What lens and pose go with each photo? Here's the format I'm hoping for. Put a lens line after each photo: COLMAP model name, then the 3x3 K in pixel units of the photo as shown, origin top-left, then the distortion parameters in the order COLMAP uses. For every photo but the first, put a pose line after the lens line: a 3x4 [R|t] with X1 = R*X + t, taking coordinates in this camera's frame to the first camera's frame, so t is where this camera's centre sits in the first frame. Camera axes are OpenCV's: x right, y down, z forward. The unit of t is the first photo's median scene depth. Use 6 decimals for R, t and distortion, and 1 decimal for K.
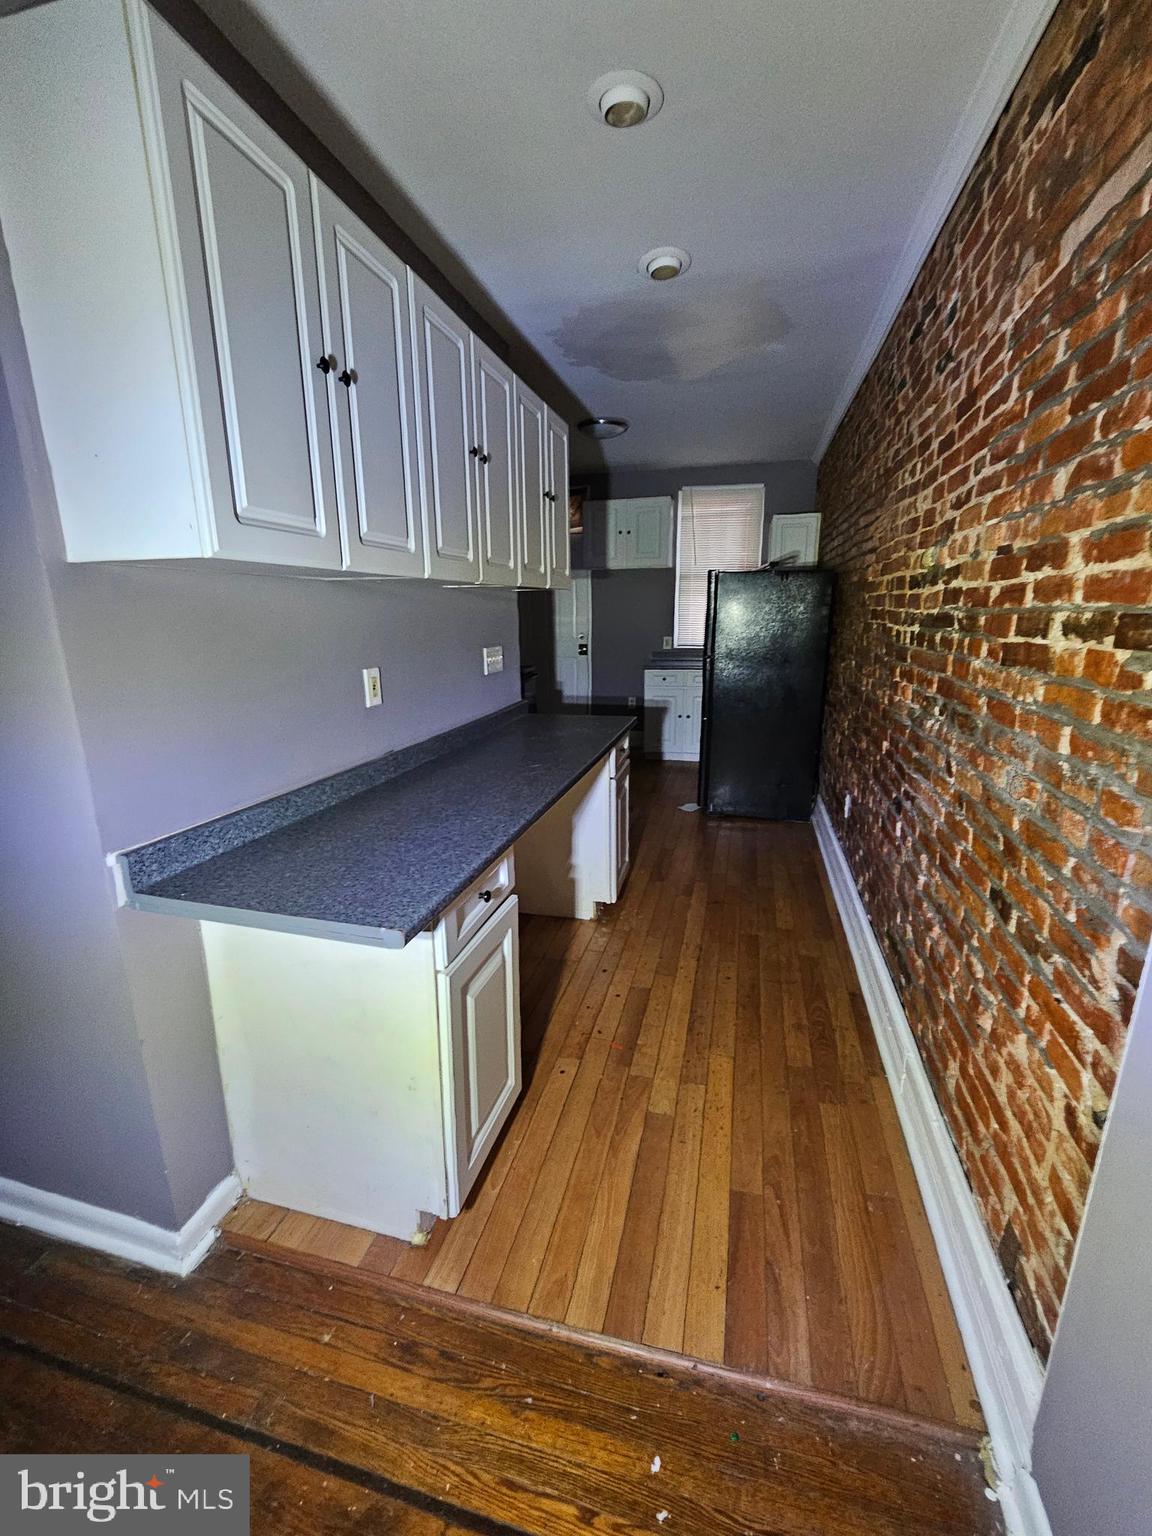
lens RADIAL K [[627.2, 0, 583.1], [0, 627.2, 770.3], [0, 0, 1]] dist [-0.000981, -0.000775]
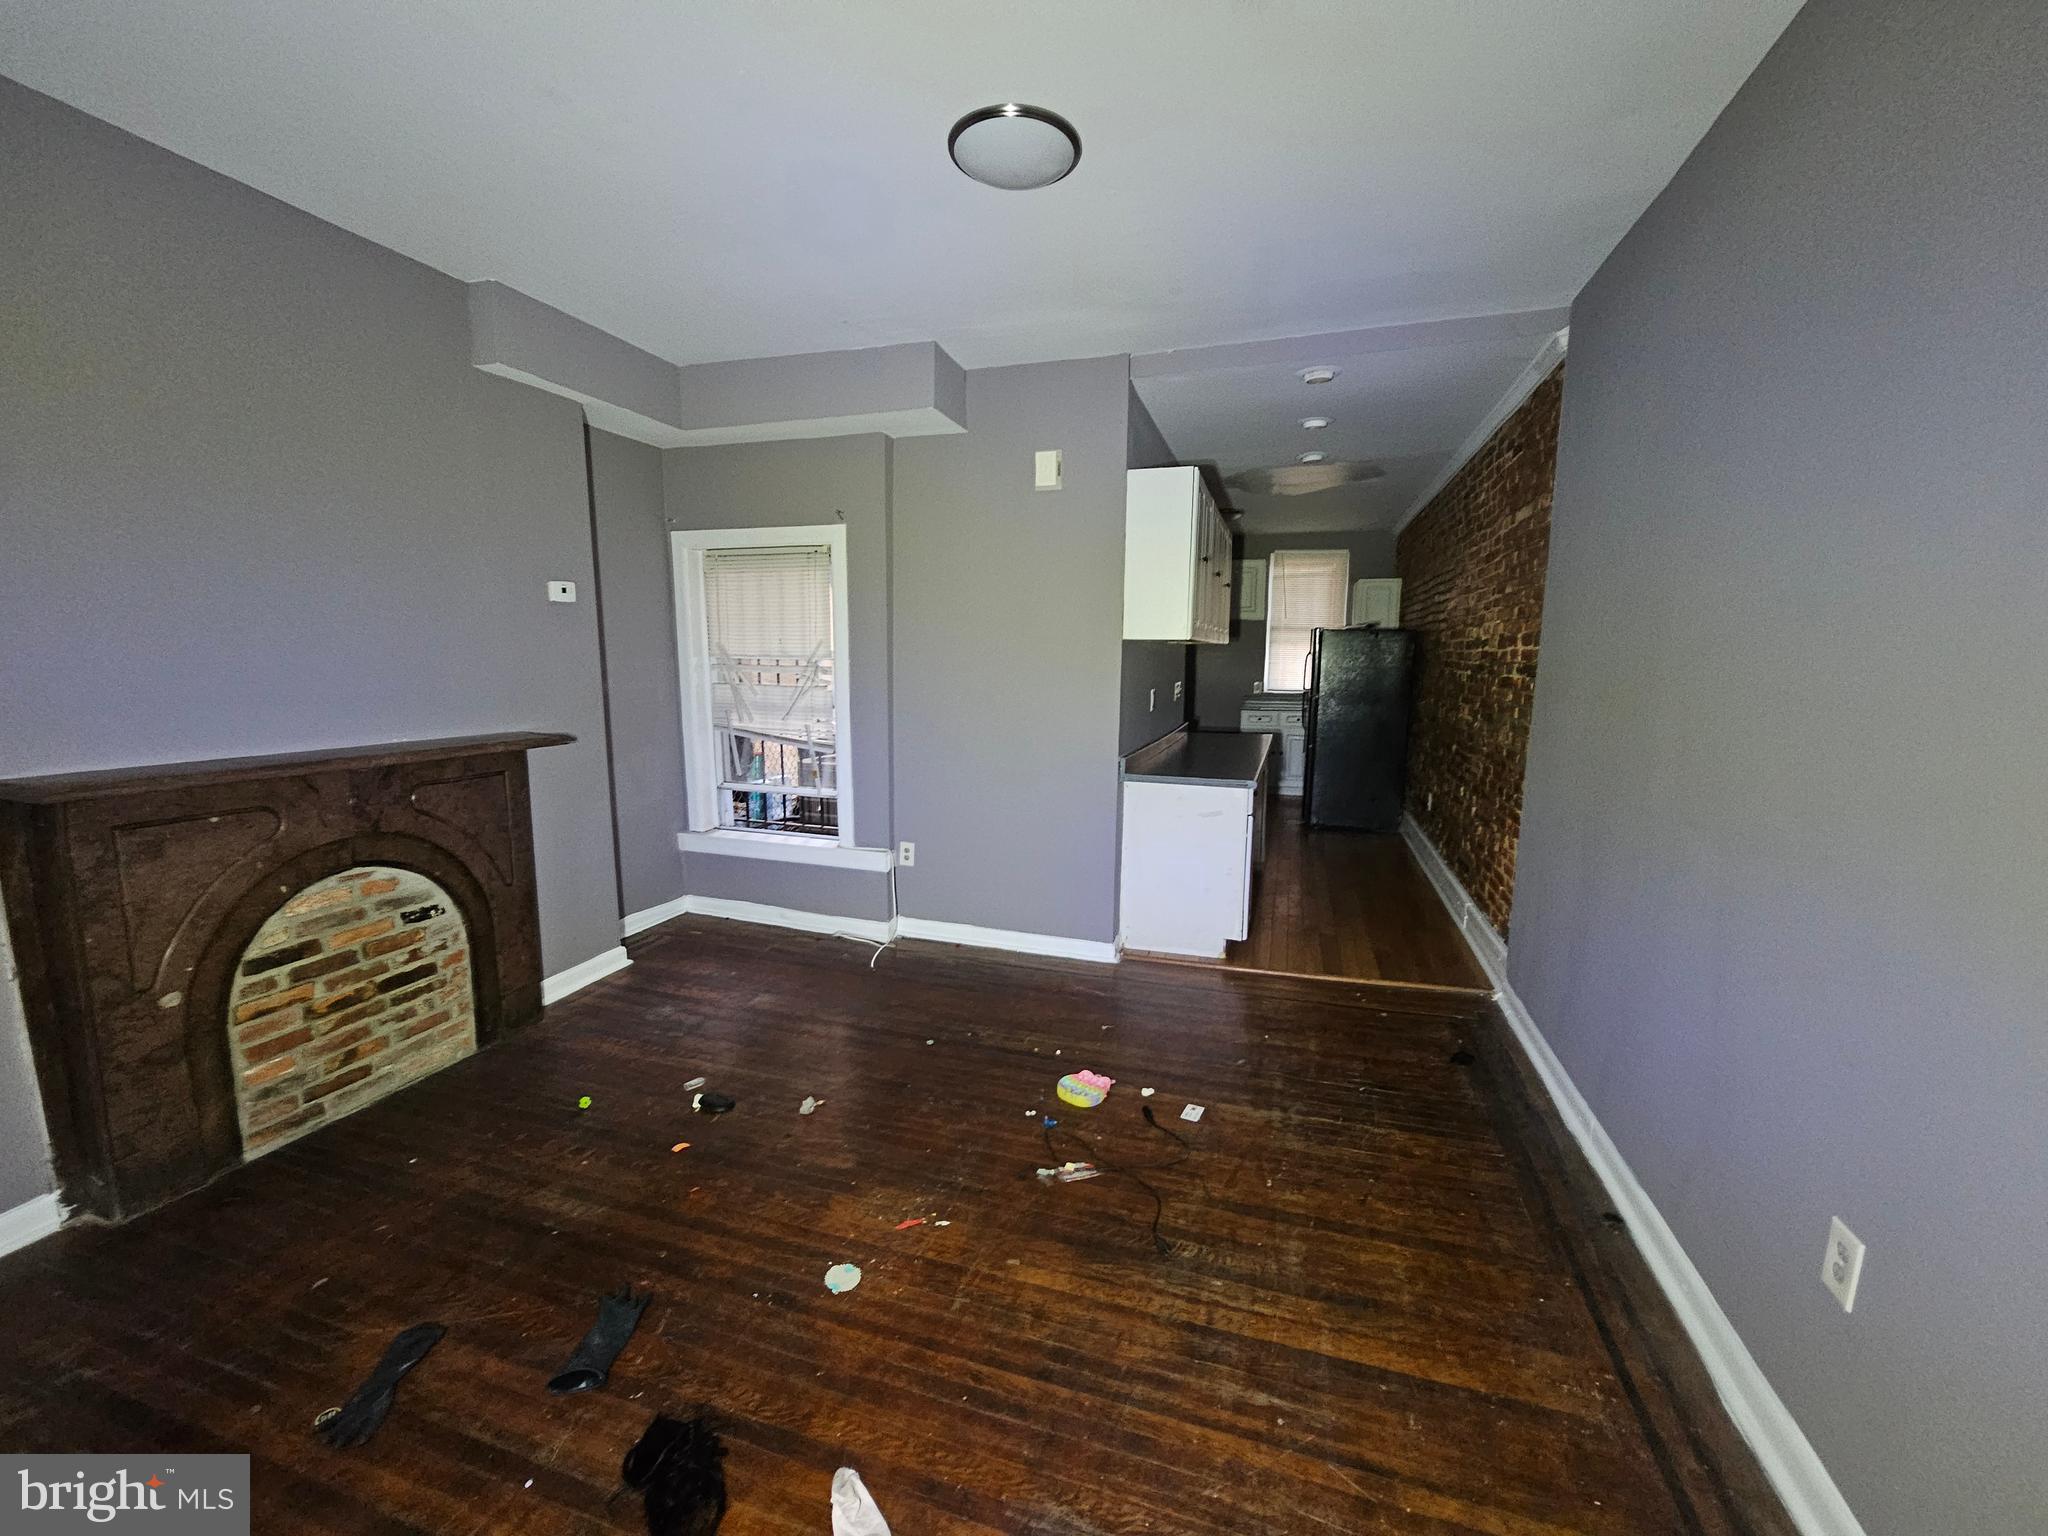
lens RADIAL K [[836.3, 0, 1036.3], [0, 836.3, 766.2], [0, 0, 1]] dist [-0.000981, -0.000775]
pose [[0.998743, 0.029919, -0.040215, -0.443569], [-0.034368, 0.992778, -0.114940, 0.266964], [0.036486, 0.116177, 0.992558, -1.033620]]
